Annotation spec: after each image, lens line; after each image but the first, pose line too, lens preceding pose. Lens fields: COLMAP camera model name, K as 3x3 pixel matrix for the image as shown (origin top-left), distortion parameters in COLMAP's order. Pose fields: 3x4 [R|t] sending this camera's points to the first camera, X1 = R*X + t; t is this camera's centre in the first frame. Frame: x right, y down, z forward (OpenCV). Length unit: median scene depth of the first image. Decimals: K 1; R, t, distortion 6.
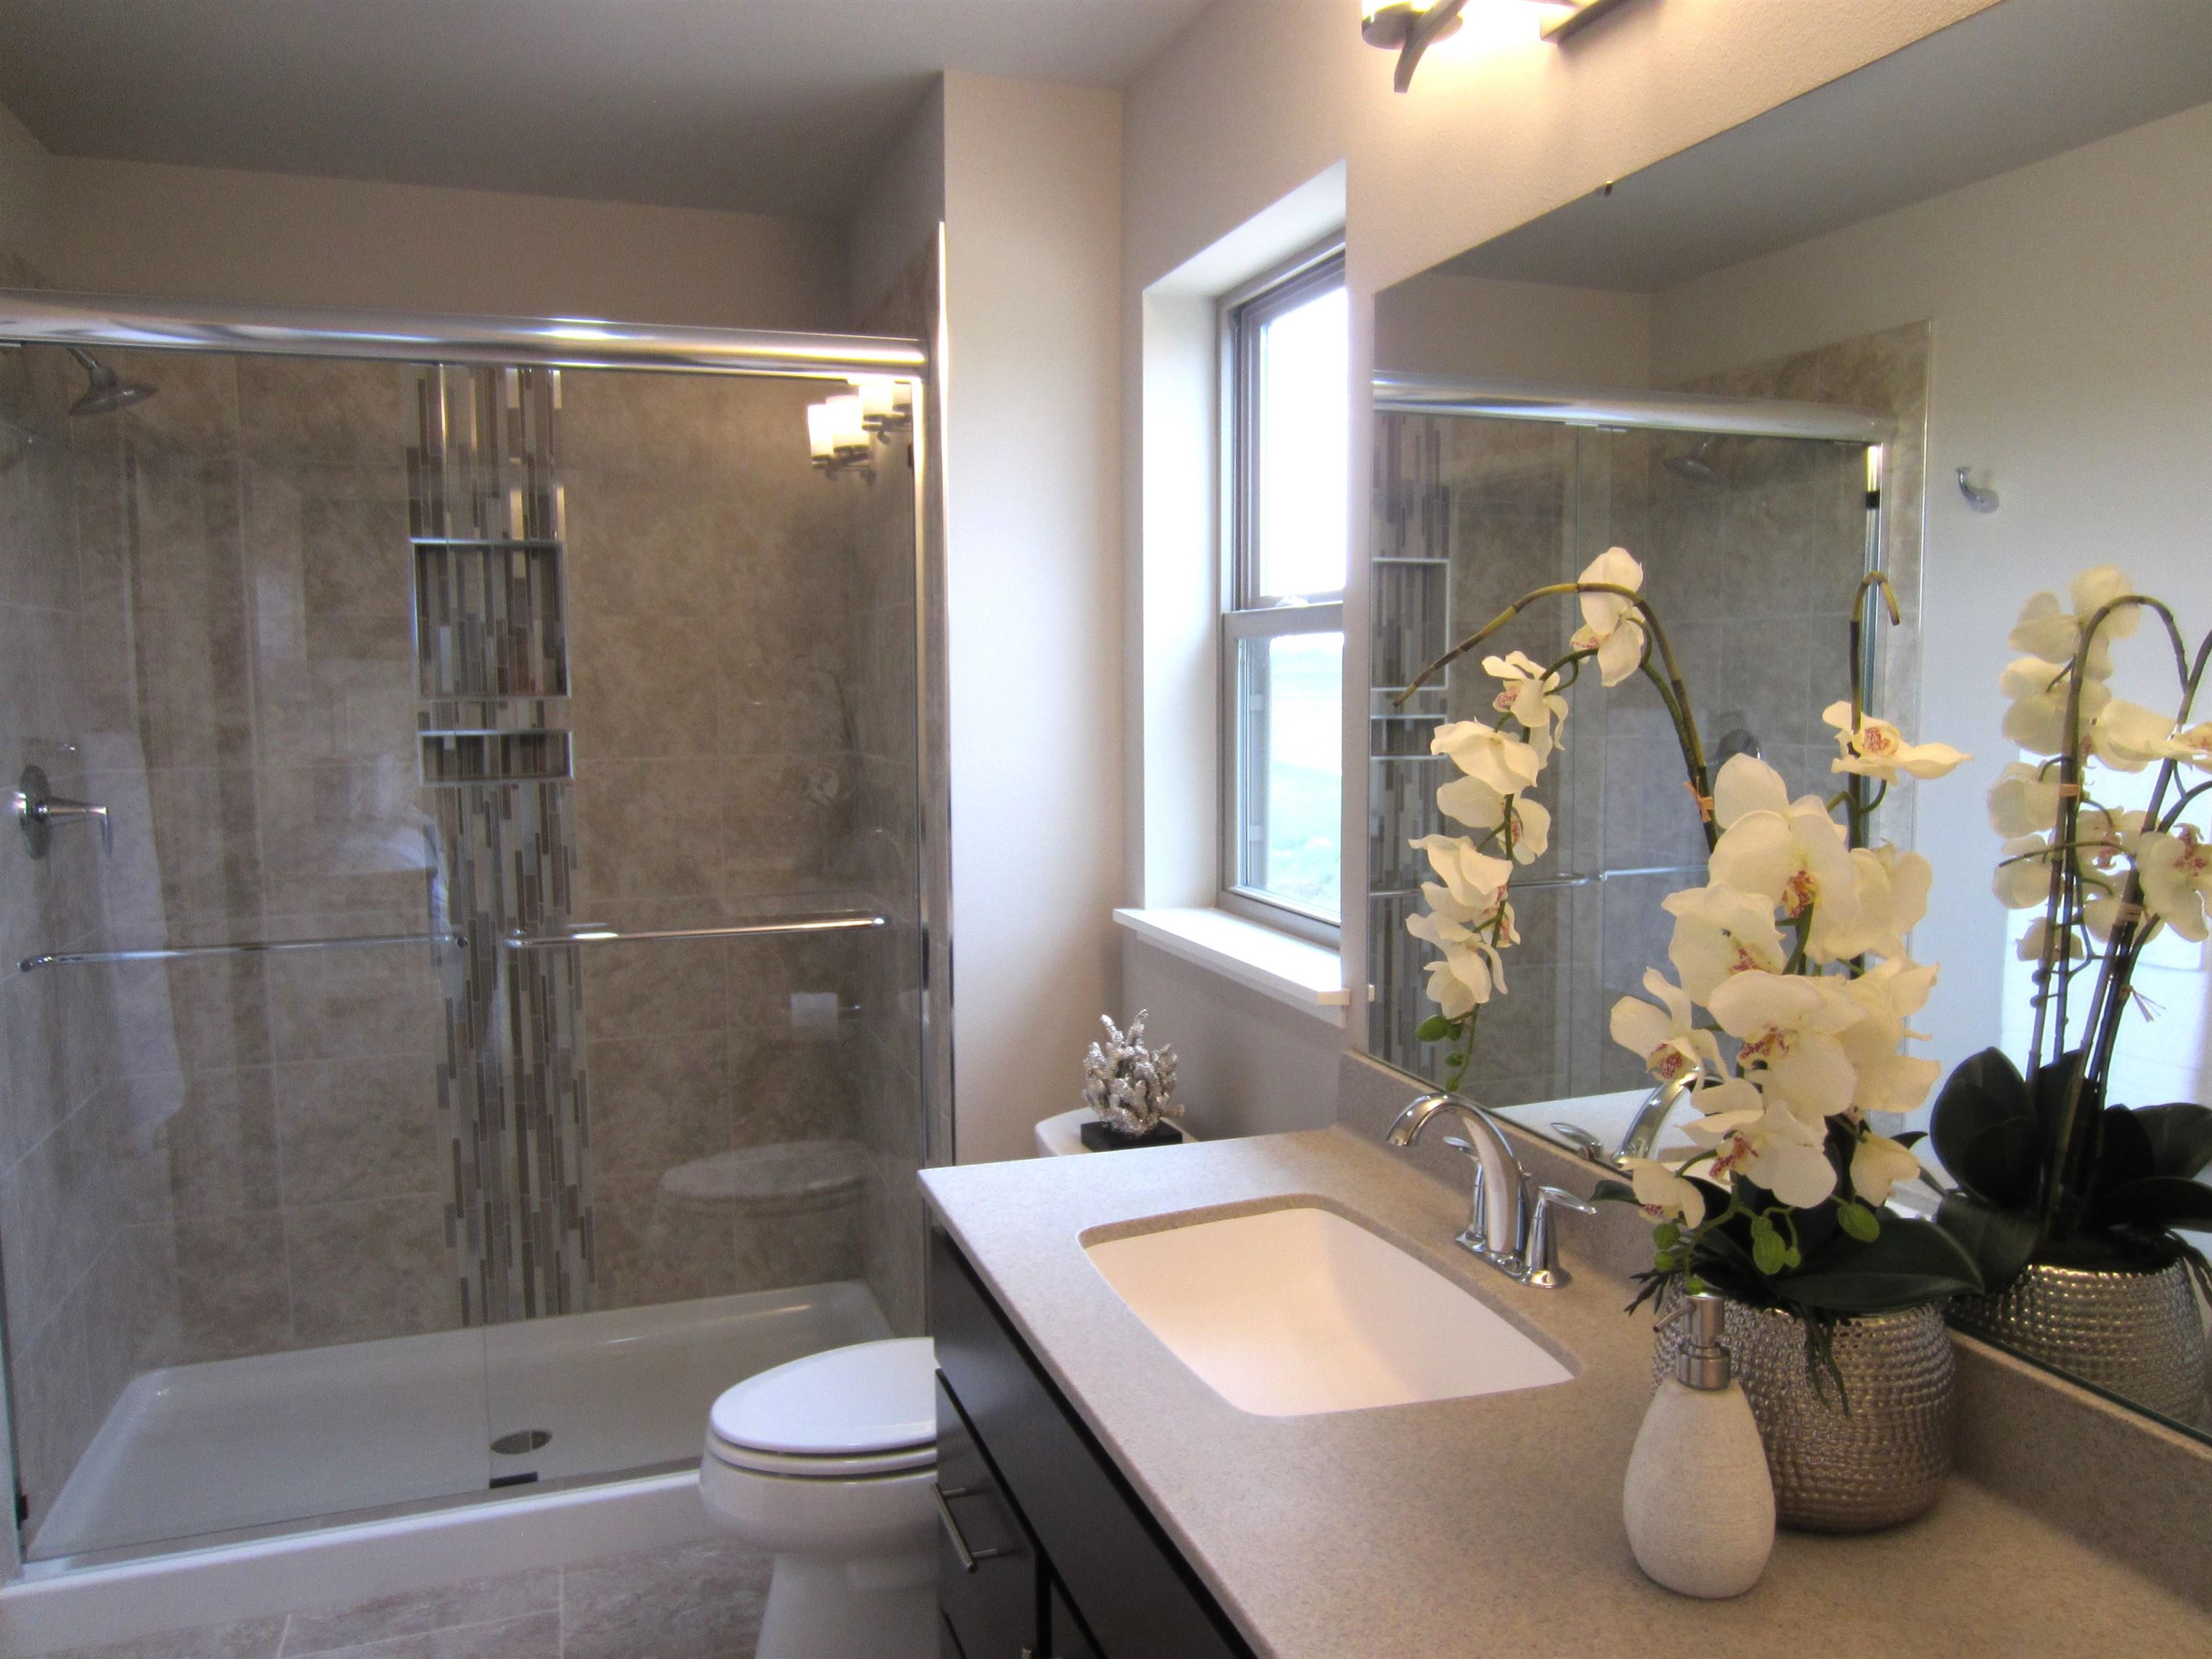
lens RADIAL K [[1578.5, 0, 1128.0], [0, 1578.5, 825.2], [0, 0, 1]] dist [-0.028178, 0.005555]
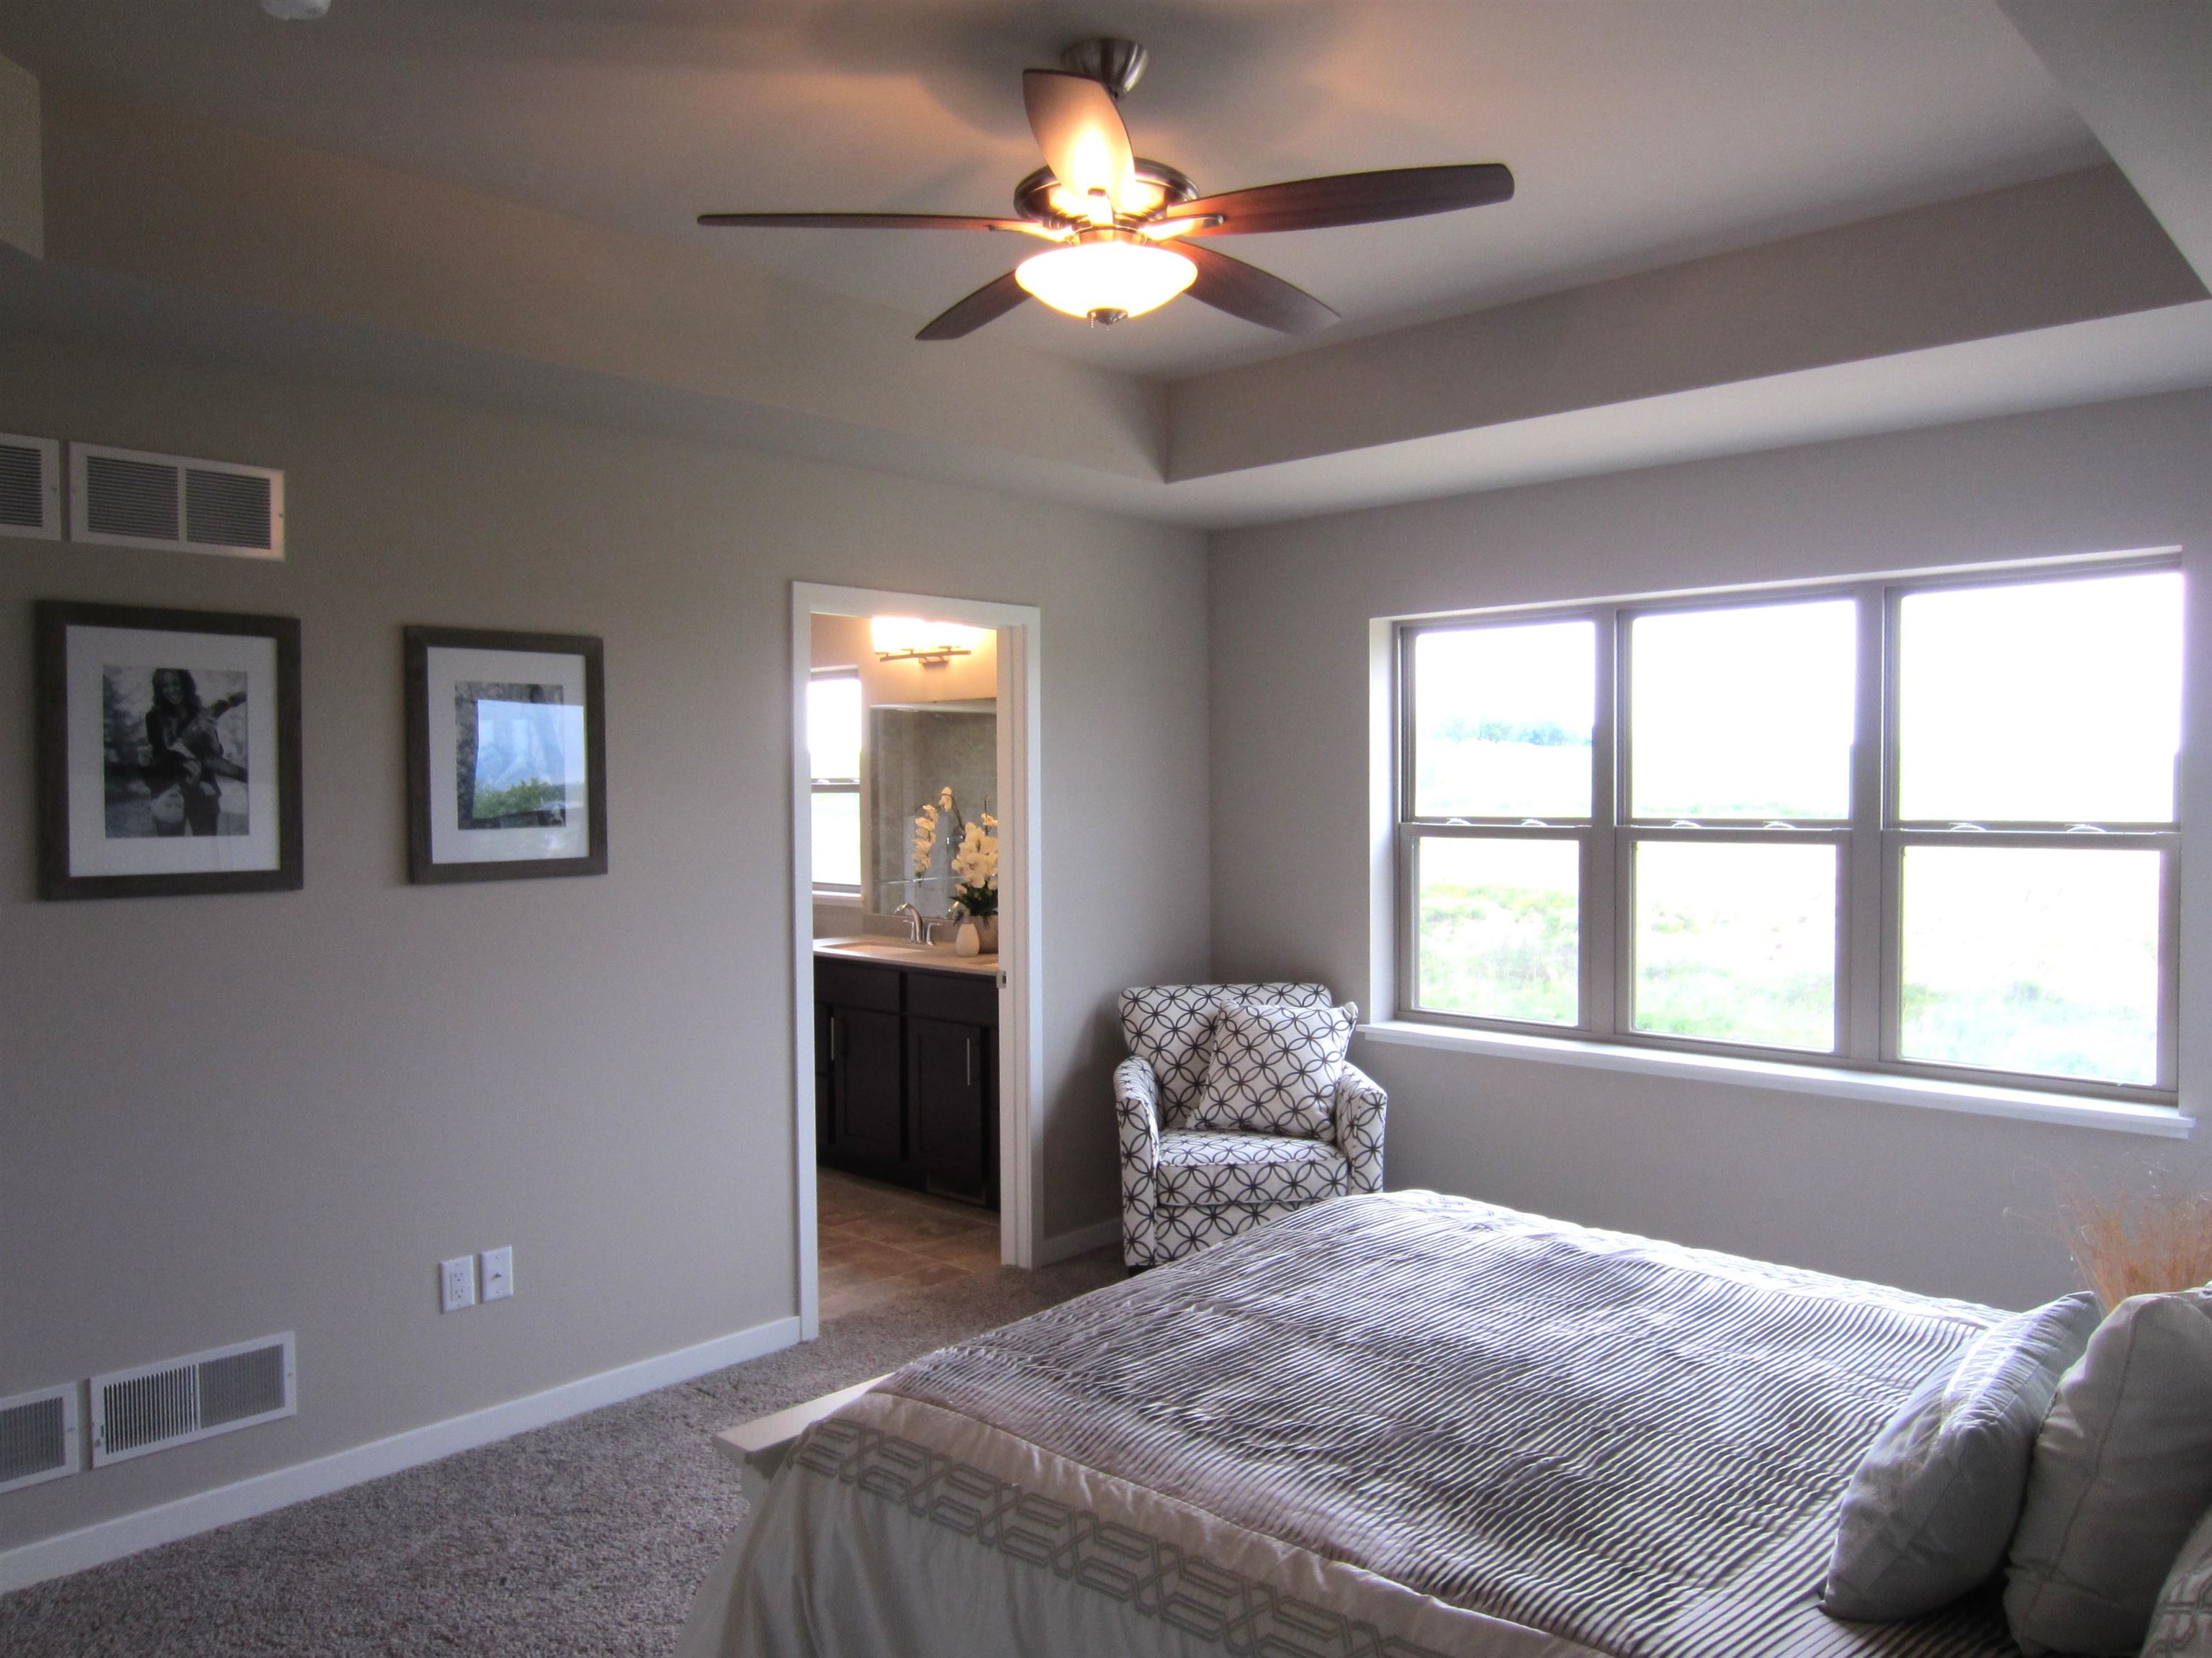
lens RADIAL K [[1578.4, 0, 1128.0], [0, 1578.4, 824.7], [0, 0, 1]] dist [-0.028178, 0.005555]
pose [[0.884384, -0.013662, 0.466560, -1.100240], [0.046864, 0.997120, -0.059636, 0.205814], [-0.464402, 0.074606, 0.882477, -2.684392]]
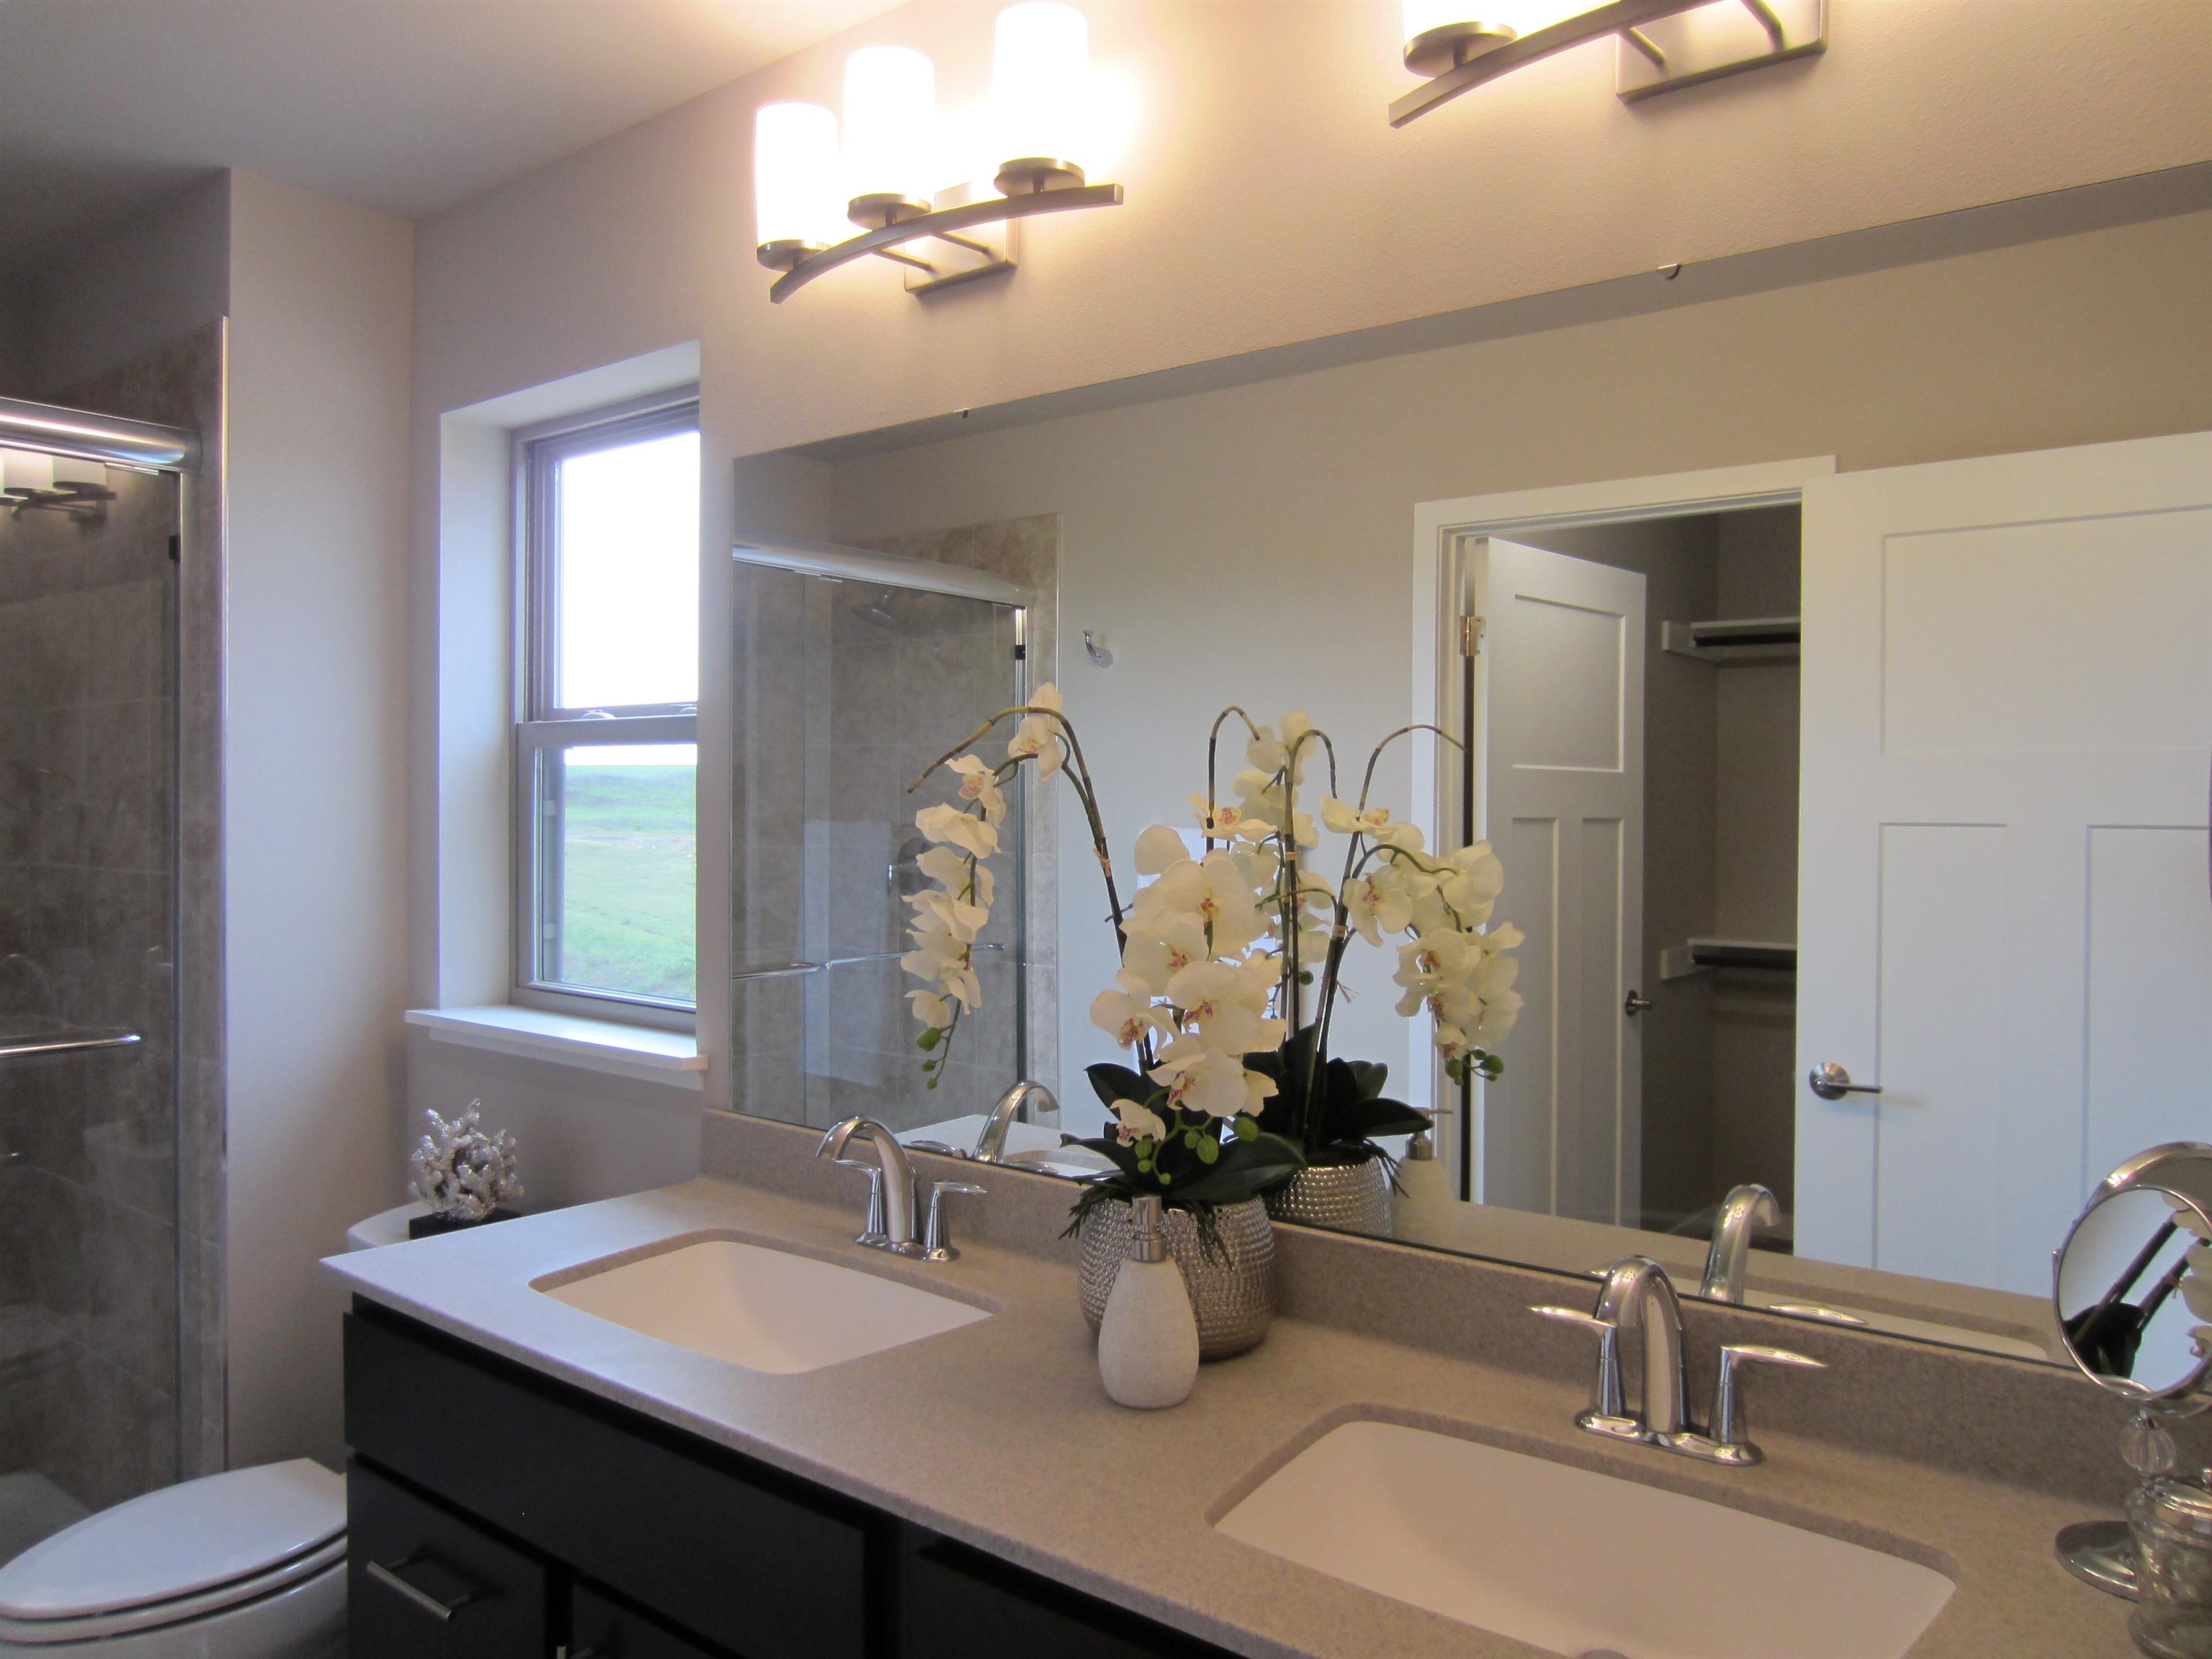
lens RADIAL K [[1563.8, 0, 1108.5], [0, 1563.8, 817.6], [0, 0, 1]] dist [-0.035421, 0.005113]
pose [[0.844877, 0.006721, 0.534919, -0.242282], [0.038374, 0.996584, -0.073131, 0.030184], [-0.533583, 0.082314, 0.841732, -0.123072]]
